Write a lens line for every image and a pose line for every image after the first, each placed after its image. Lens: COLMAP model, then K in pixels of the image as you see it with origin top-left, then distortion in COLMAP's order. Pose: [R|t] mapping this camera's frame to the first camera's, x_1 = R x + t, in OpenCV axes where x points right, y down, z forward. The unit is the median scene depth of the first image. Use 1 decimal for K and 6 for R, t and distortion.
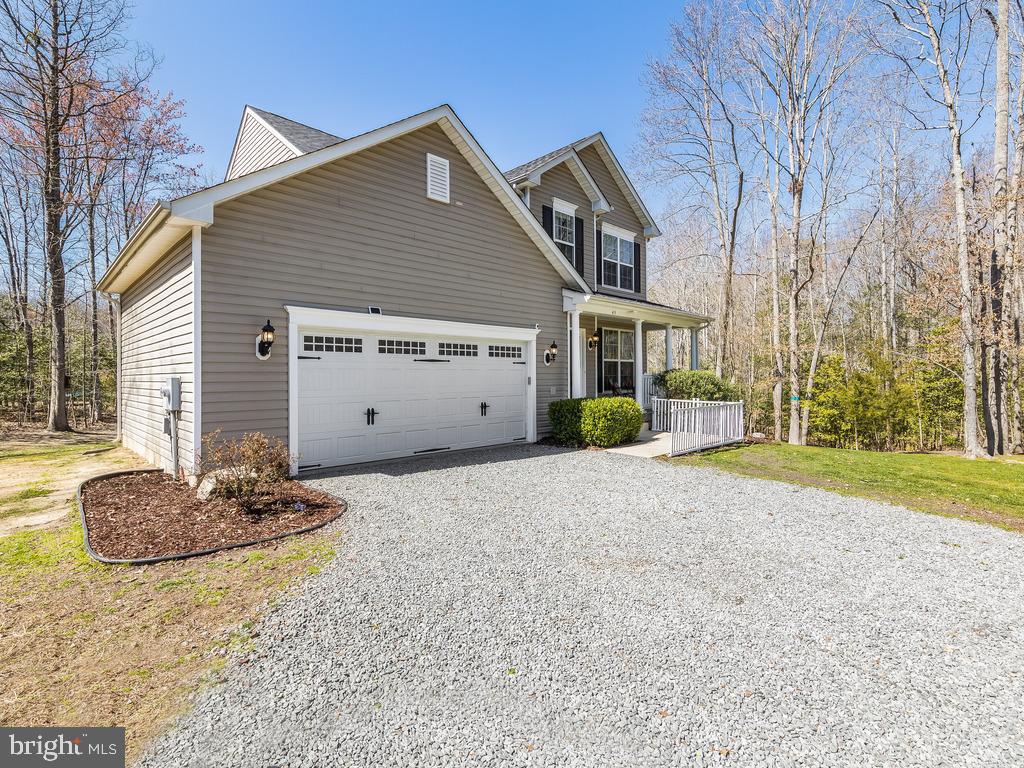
lens RADIAL K [[499.0, 0, 513.3], [0, 499.0, 378.3], [0, 0, 1]] dist [-0.000130, -0.000029]
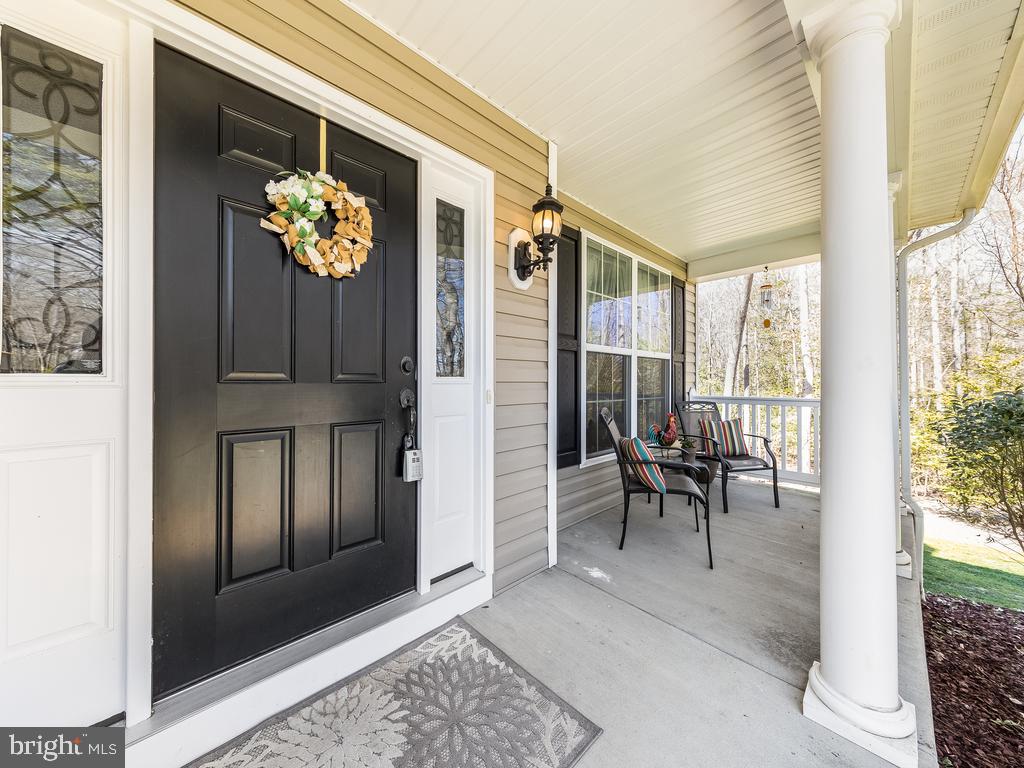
lens RADIAL K [[360.3, 0, 509.1], [0, 360.3, 383.8], [0, 0, 1]] dist [0.030600, 0.000010]
pose [[0.999692, 0.007554, -0.023654, 0.200552], [-0.007623, 0.999967, -0.002829, -0.022422], [0.023632, 0.003009, 0.999716, 1.116795]]
